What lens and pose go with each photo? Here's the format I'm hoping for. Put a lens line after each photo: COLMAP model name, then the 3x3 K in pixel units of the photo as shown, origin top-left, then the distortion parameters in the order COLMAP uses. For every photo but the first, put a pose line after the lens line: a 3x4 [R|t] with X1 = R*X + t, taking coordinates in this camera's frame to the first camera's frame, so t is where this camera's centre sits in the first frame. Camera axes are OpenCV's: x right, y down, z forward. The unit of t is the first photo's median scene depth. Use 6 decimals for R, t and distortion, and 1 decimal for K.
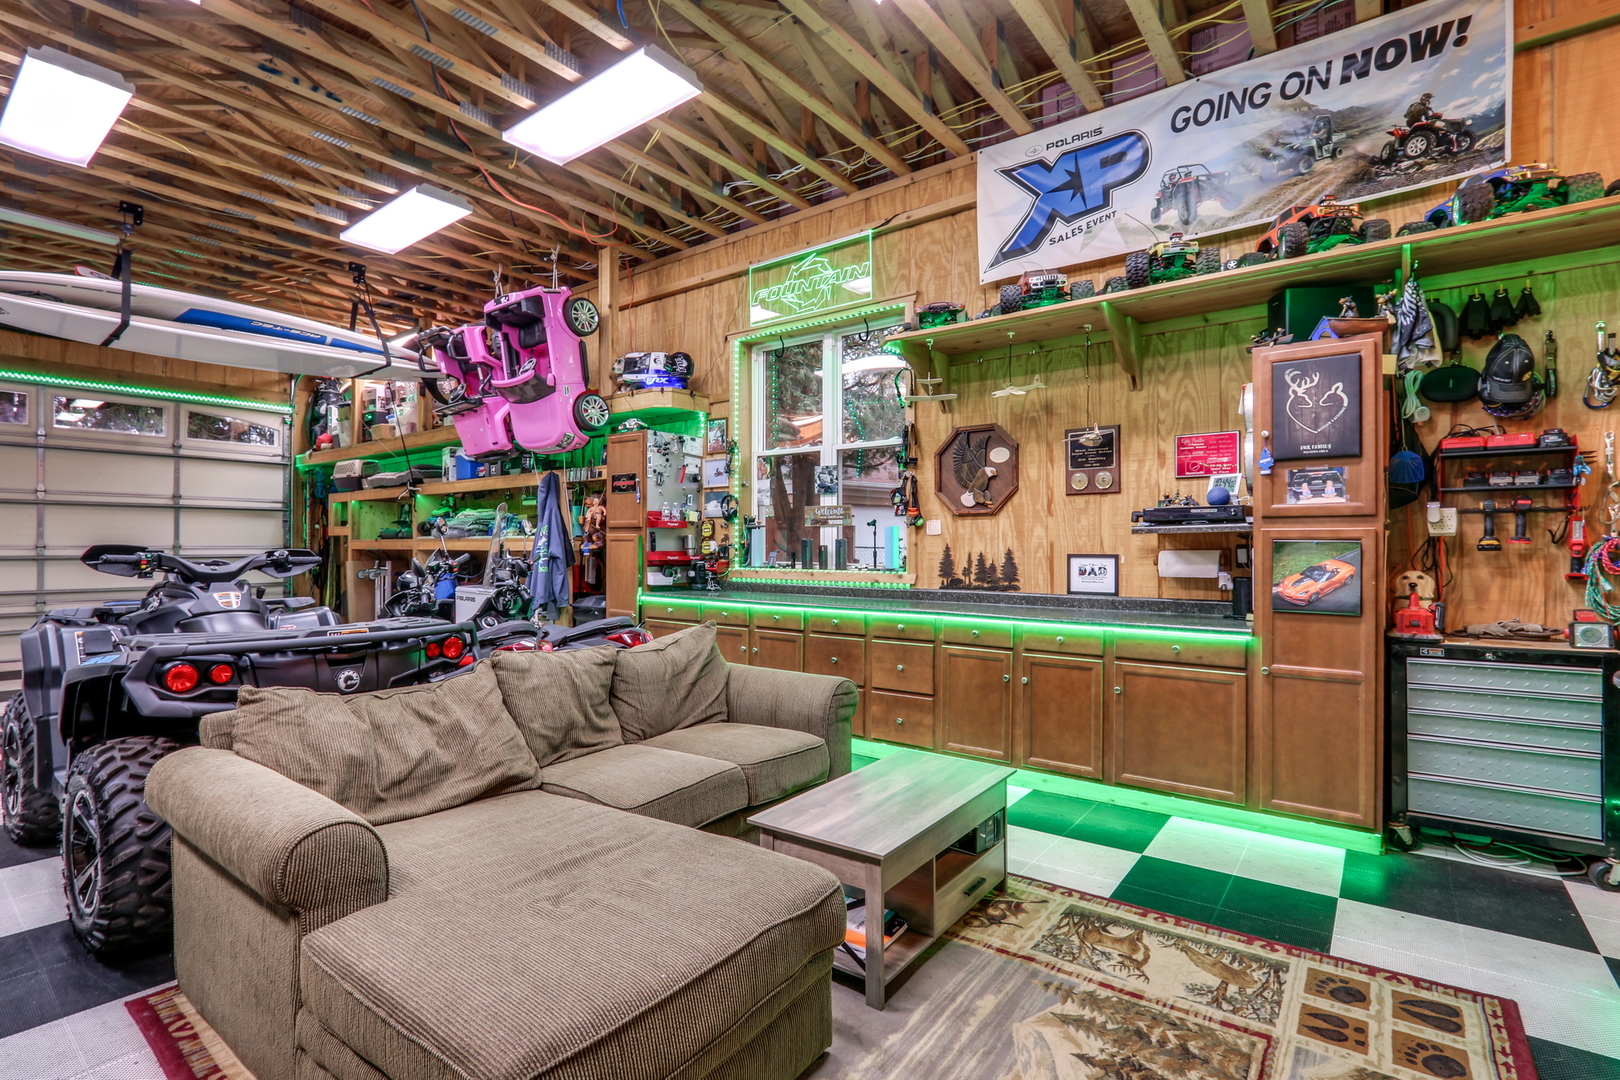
lens RADIAL K [[773.9, 0, 796.8], [0, 773.9, 533.1], [0, 0, 1]] dist [-0.017291, 0.004614]
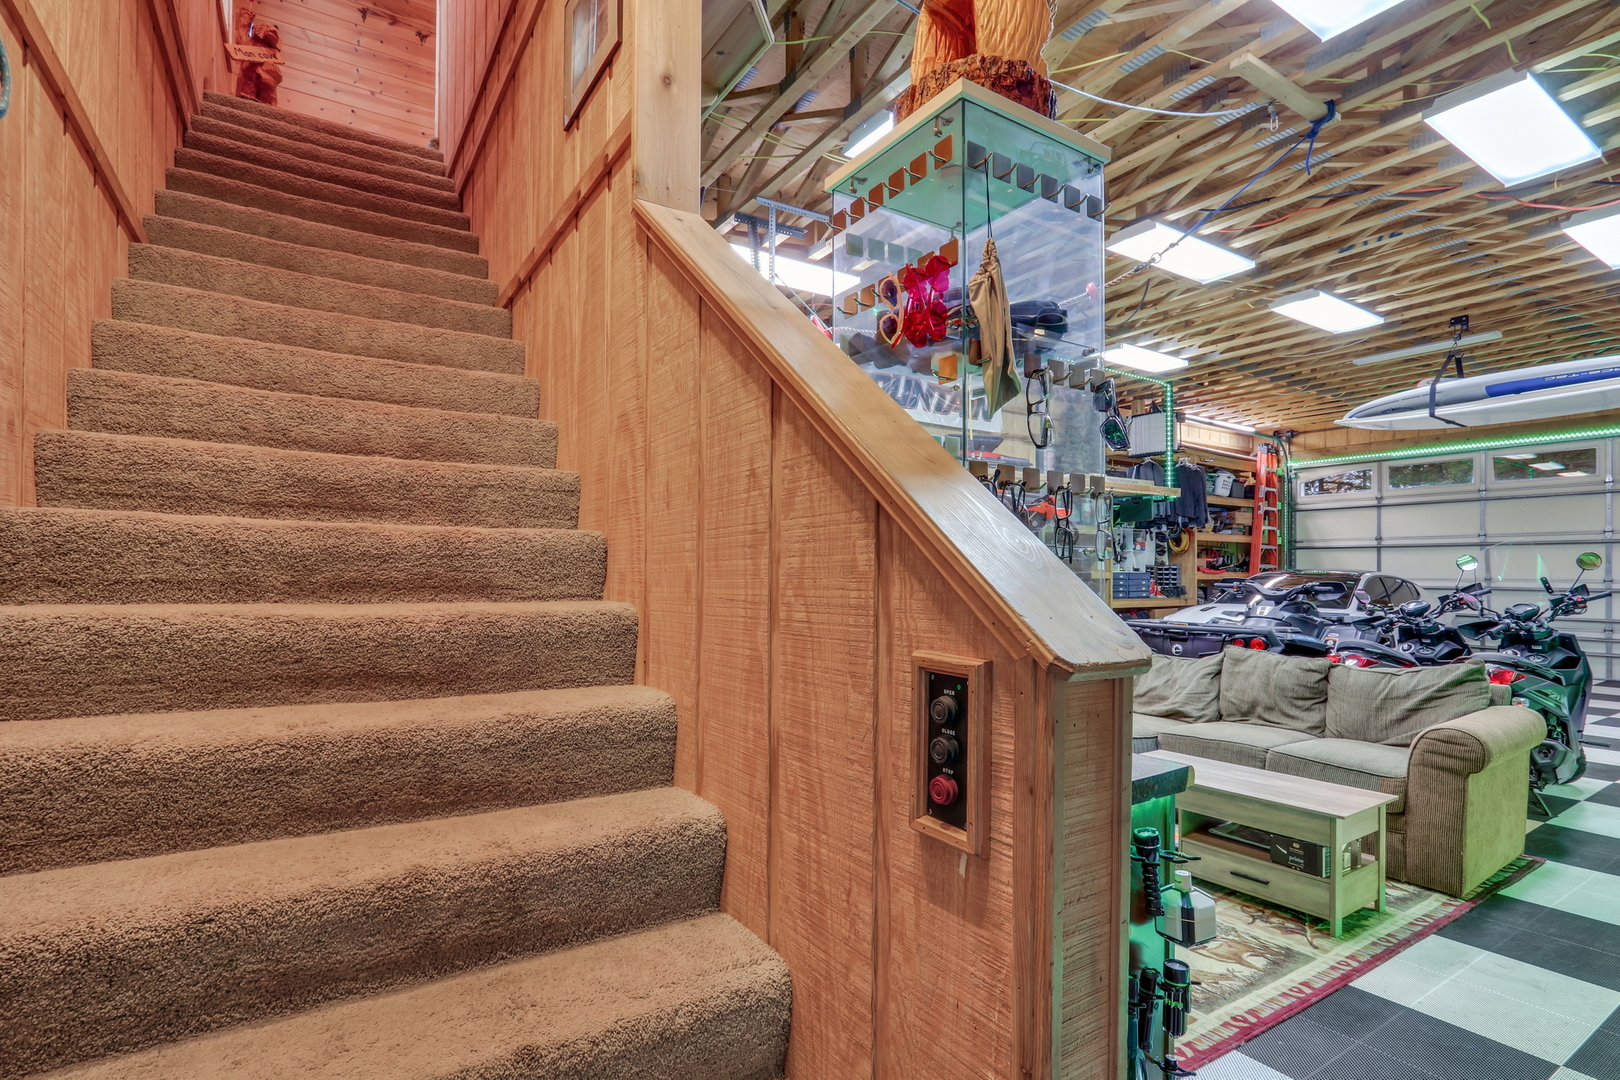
lens RADIAL K [[773.9, 0, 768.4], [0, 773.9, 578.5], [0, 0, 1]] dist [-0.017291, 0.004614]
pose [[-0.362005, 0.001858, -0.932174, 1.490325], [0.010397, 0.999944, -0.002045, 0.009762], [0.932118, -0.010432, -0.362004, 0.723105]]
